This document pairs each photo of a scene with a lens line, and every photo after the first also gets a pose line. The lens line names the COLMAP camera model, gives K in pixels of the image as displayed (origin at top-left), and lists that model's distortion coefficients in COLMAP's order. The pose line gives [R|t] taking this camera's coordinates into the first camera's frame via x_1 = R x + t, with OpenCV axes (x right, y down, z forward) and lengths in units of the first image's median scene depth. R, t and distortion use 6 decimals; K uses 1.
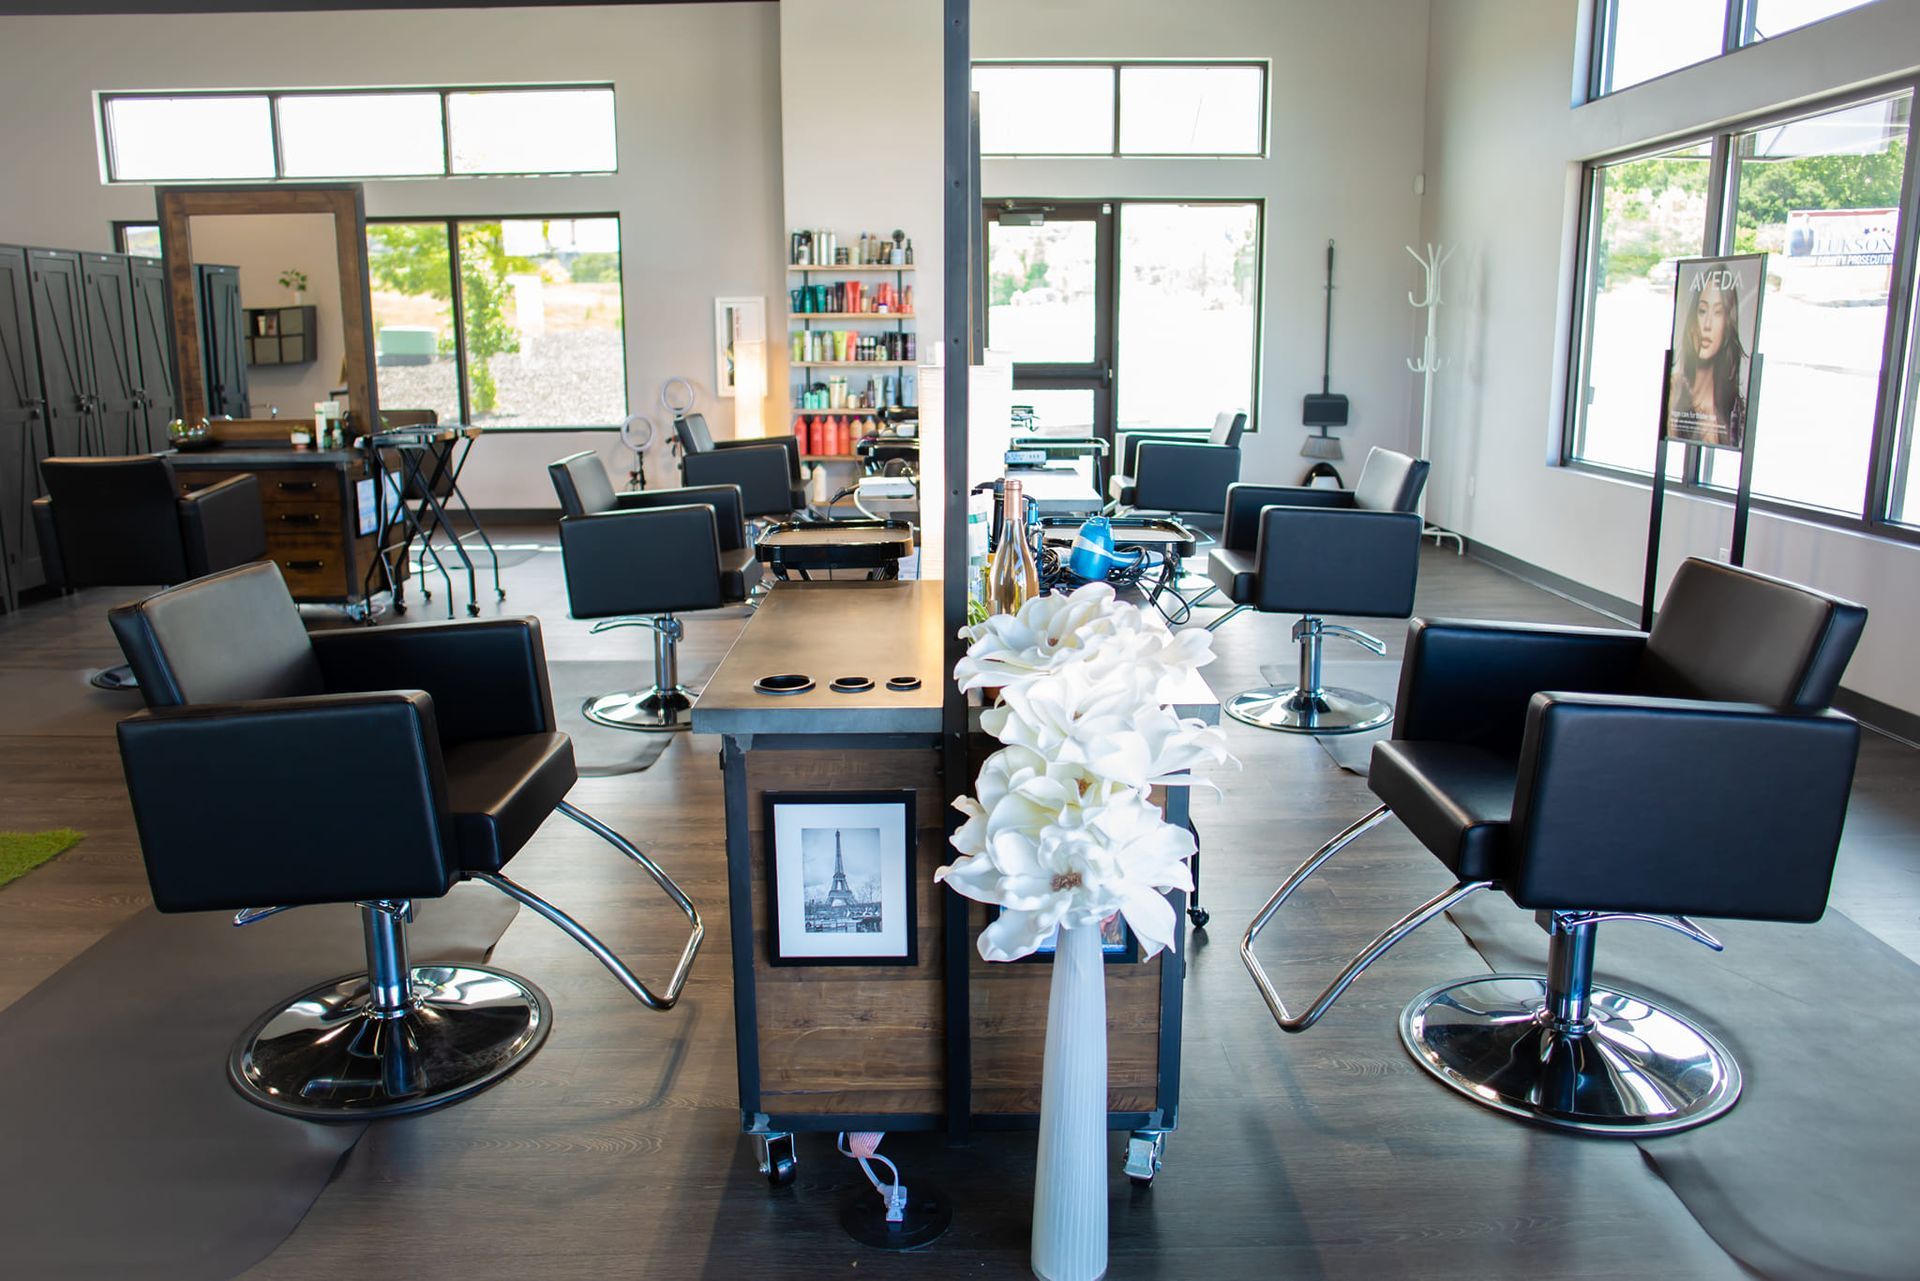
lens RADIAL K [[1373.9, 0, 937.5], [0, 1373.9, 598.4], [0, 0, 1]] dist [-0.075840, 0.052989]
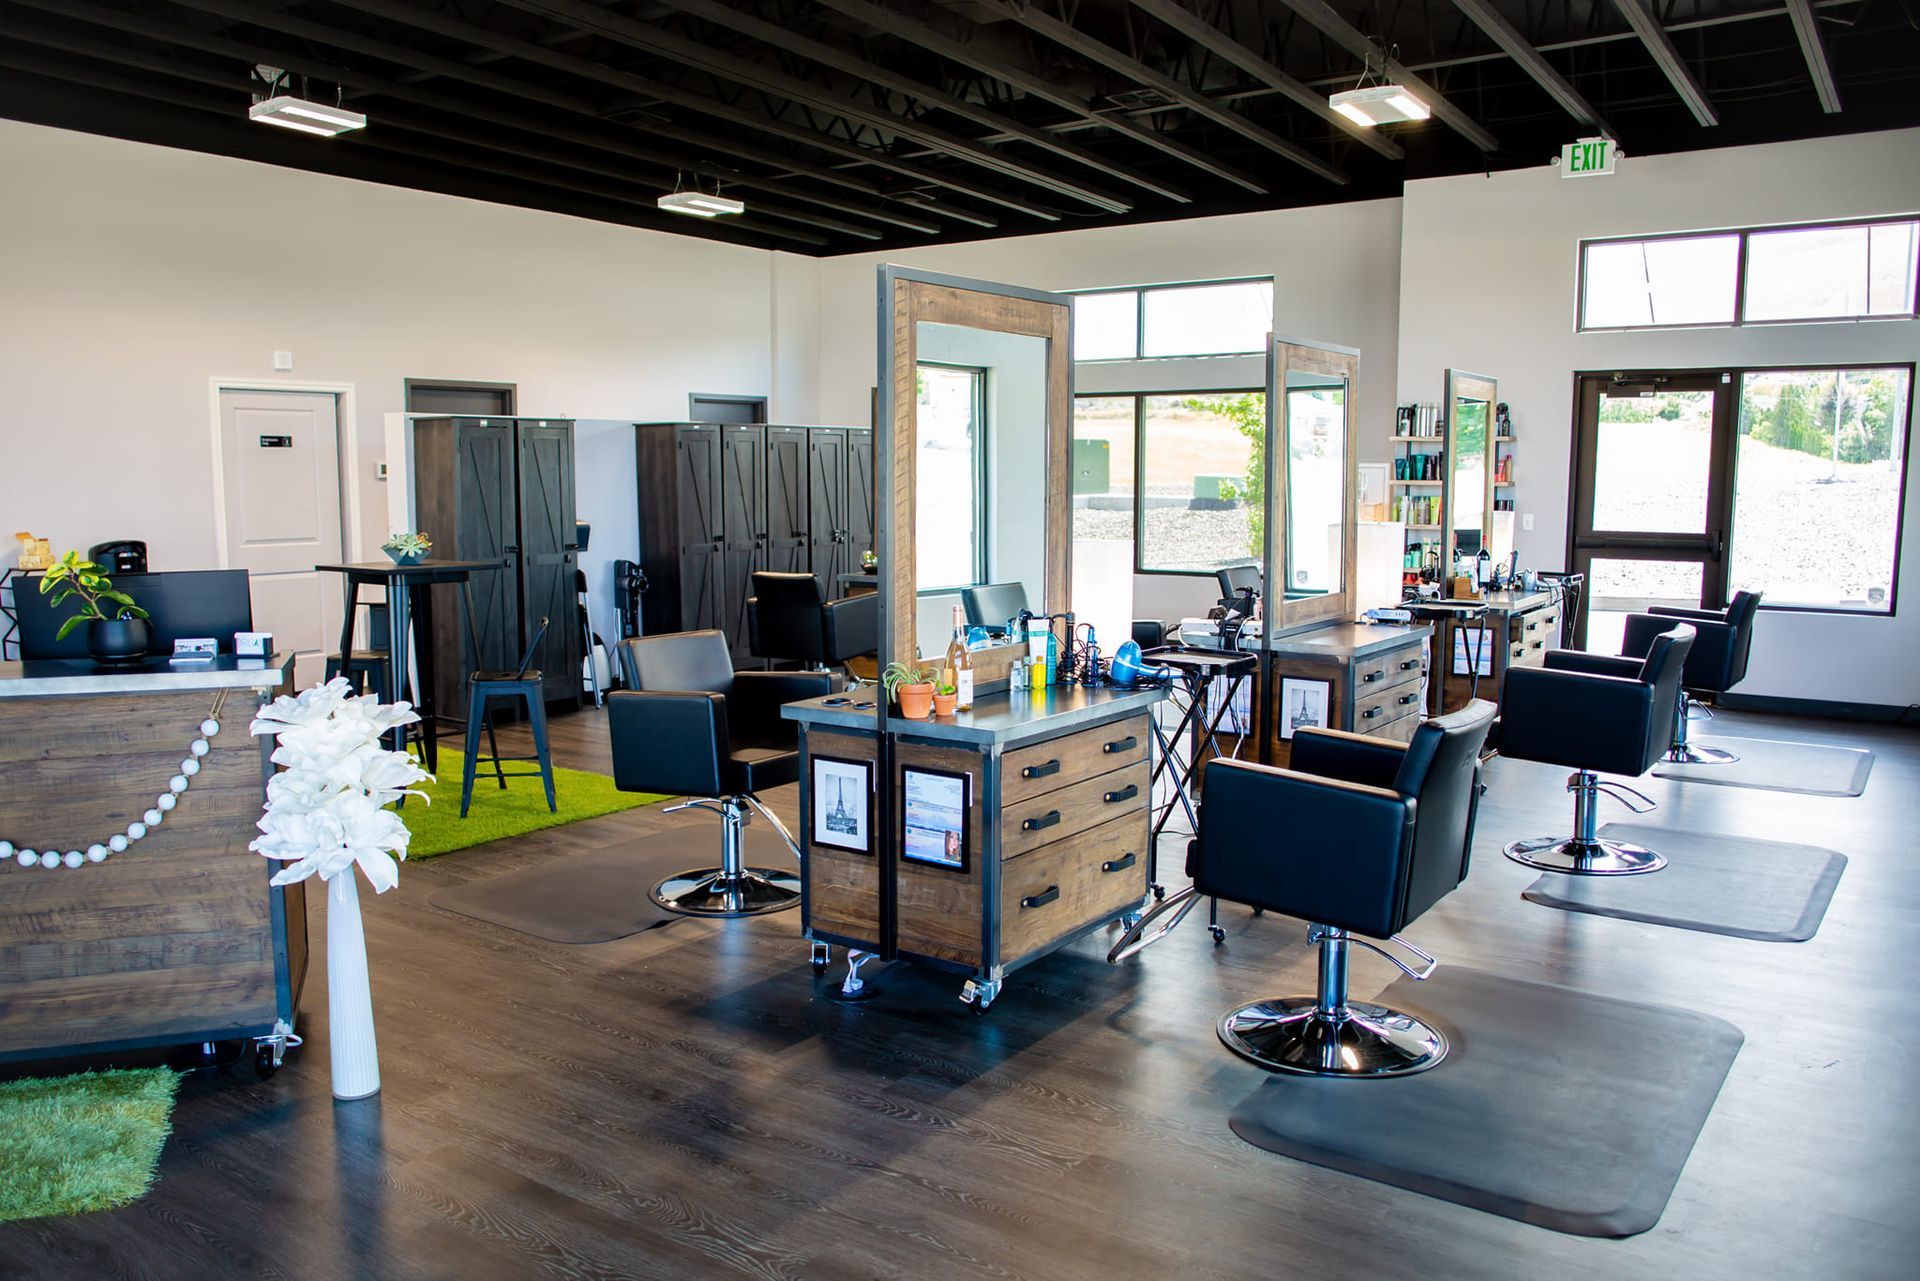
lens RADIAL K [[1473.2, 0, 960.0], [0, 1473.2, 640.5], [0, 0, 1]] dist [-0.040397, 0.002277]
pose [[0.824859, 0.073570, -0.560531, 0.349294], [-0.117919, 0.992078, -0.043315, 0.013340], [0.552904, 0.101826, 0.827000, -0.187036]]
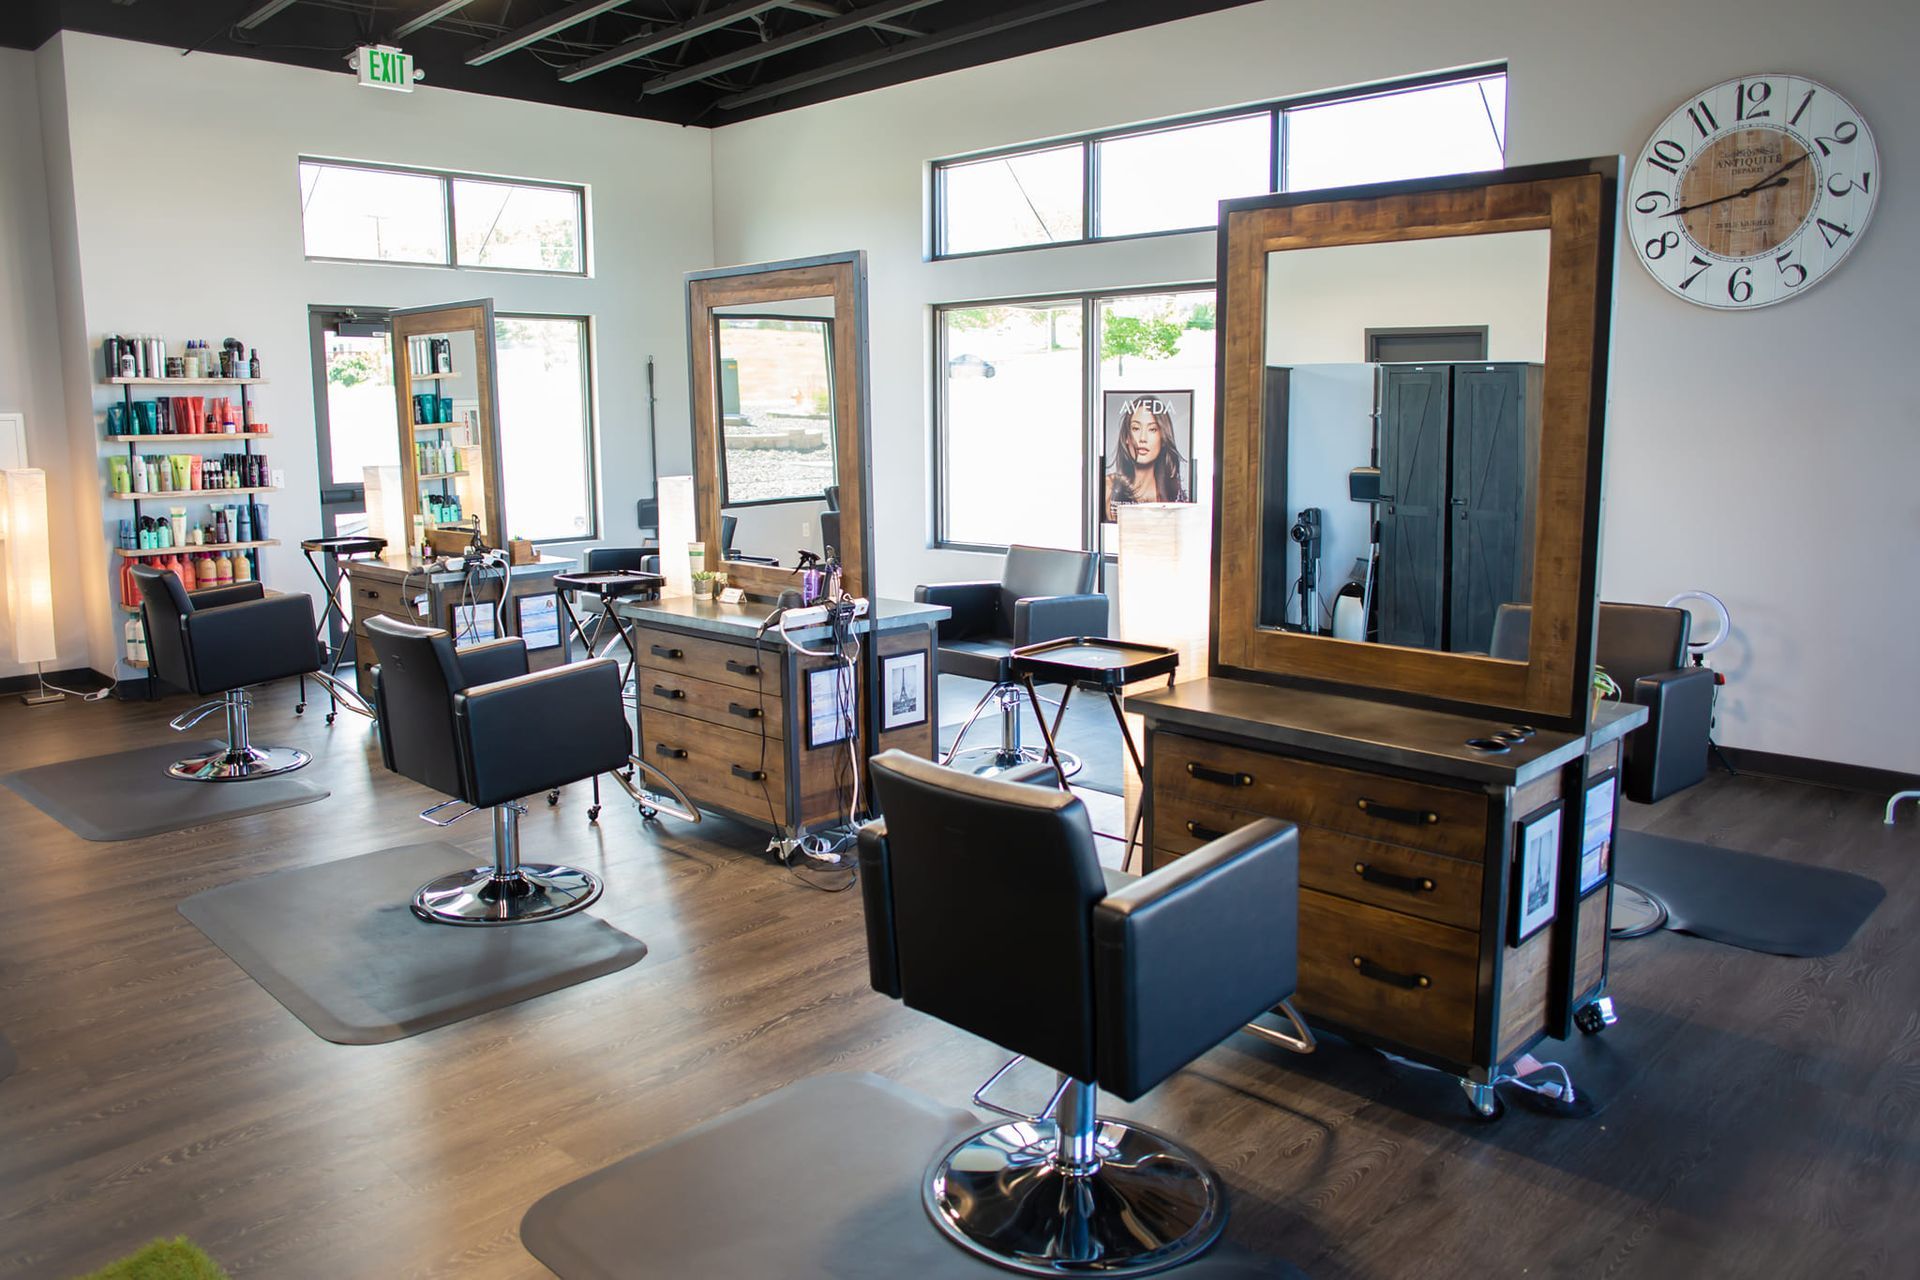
lens RADIAL K [[1373.9, 0, 937.5], [0, 1373.9, 597.9], [0, 0, 1]] dist [-0.075840, 0.052989]
pose [[0.701399, -0.099384, 0.705806, -0.430878], [0.143979, 0.989574, -0.003740, -0.047756], [-0.698075, 0.104245, 0.708396, 0.118637]]
